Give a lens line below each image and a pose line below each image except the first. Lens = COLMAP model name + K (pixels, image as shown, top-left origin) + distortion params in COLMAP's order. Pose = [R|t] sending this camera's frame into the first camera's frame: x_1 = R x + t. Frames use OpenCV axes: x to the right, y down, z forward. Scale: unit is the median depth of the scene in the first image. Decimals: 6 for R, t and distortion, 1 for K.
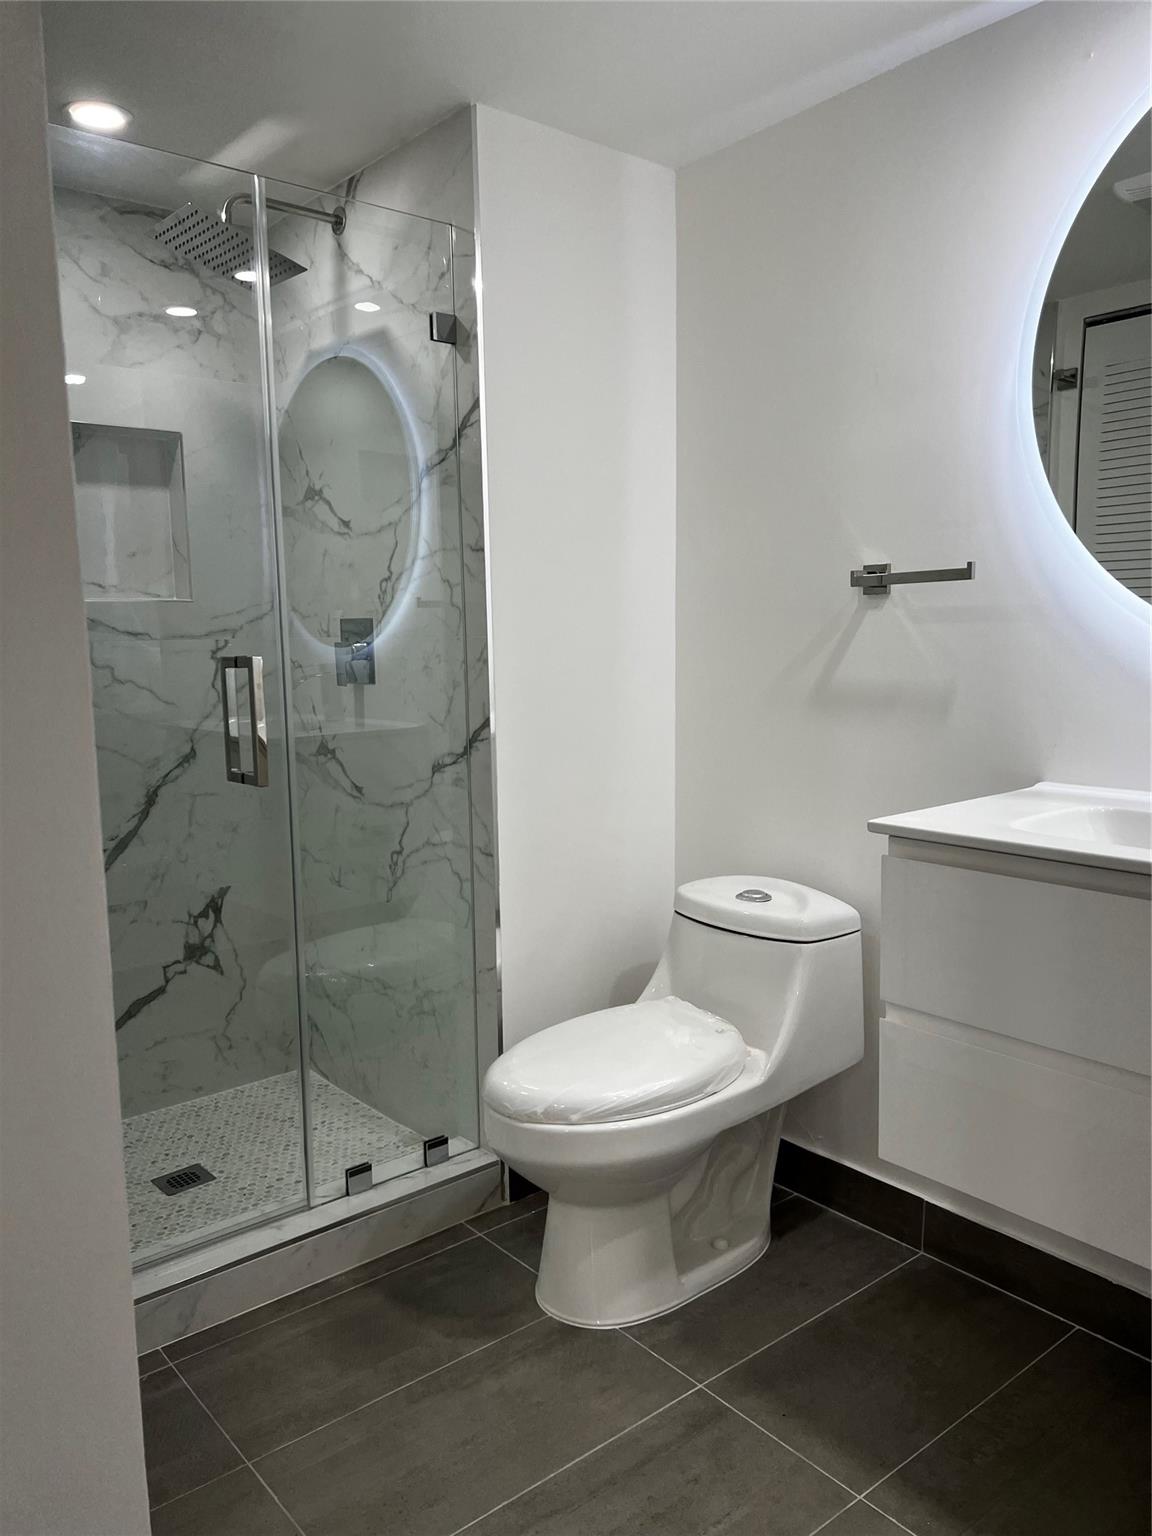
lens RADIAL K [[1151.5, 0, 604.4], [0, 1151.5, 770.8], [0, 0, 1]] dist [0.091158, -0.131207]
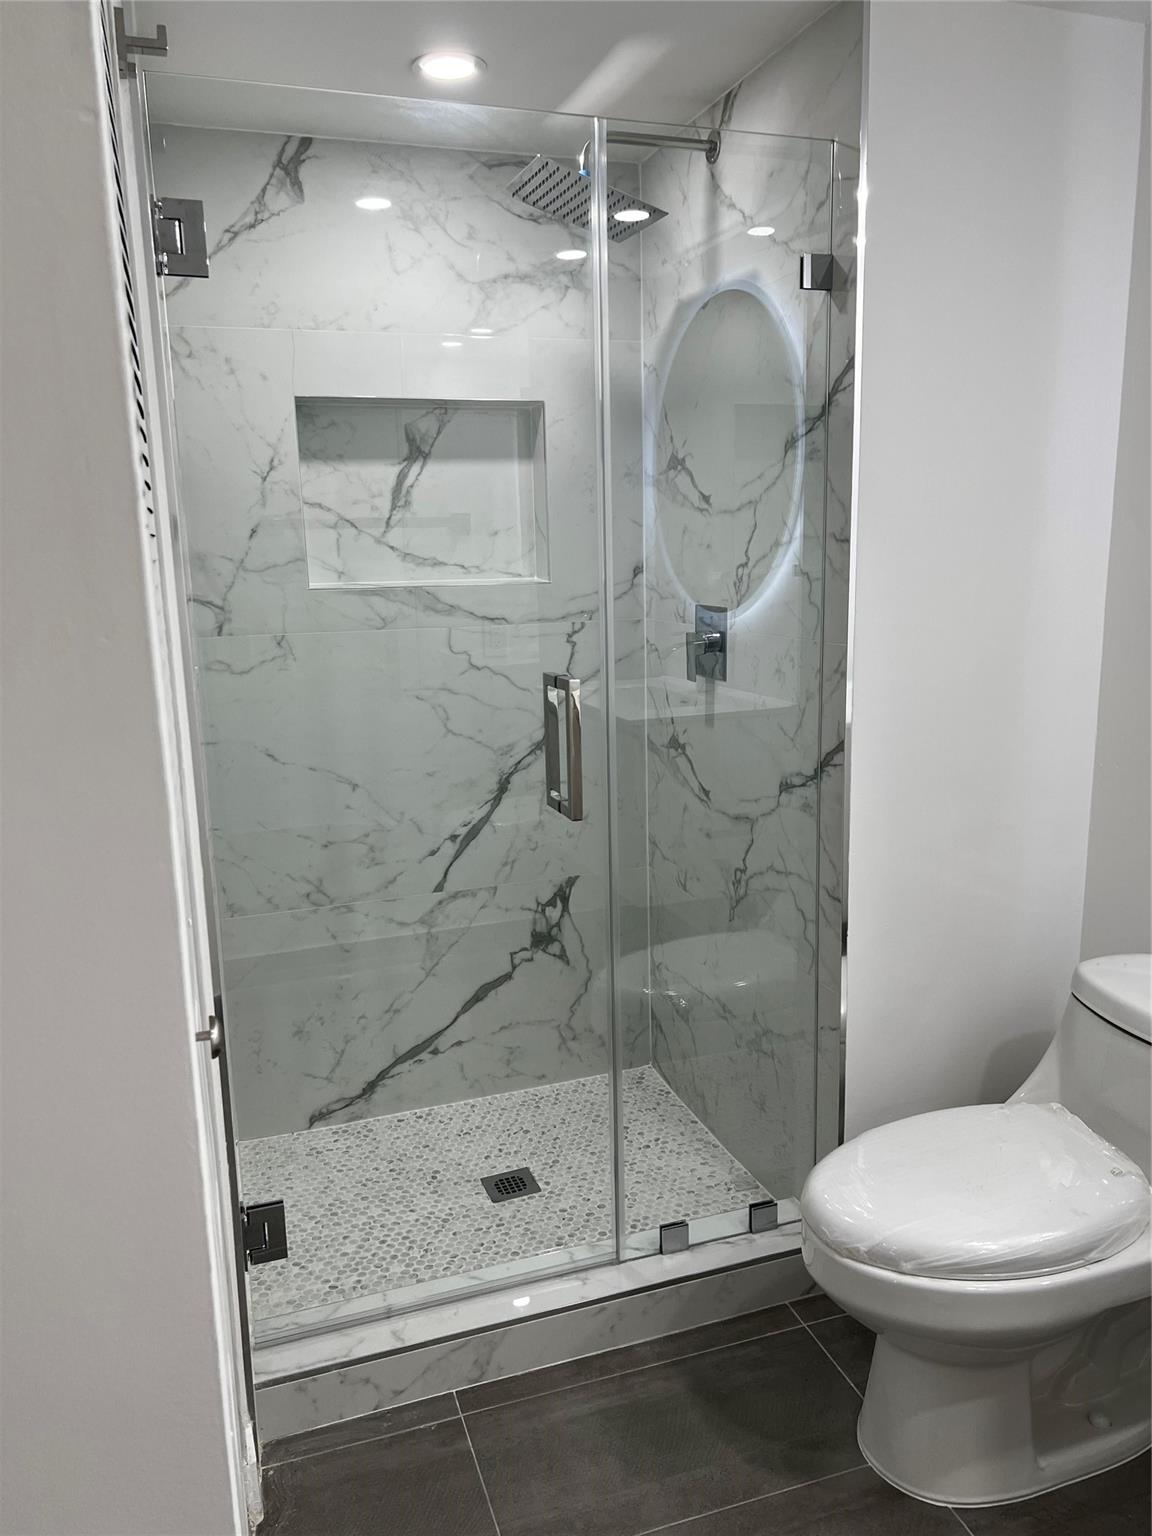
lens RADIAL K [[1178.8, 0, 575.6], [0, 1178.8, 770.7], [0, 0, 1]] dist [0.128908, -0.182491]
pose [[0.929196, 0.066469, -0.363561, 0.032754], [-0.040090, 0.996018, 0.079635, -0.080824], [0.367406, -0.059422, 0.928160, 0.114041]]
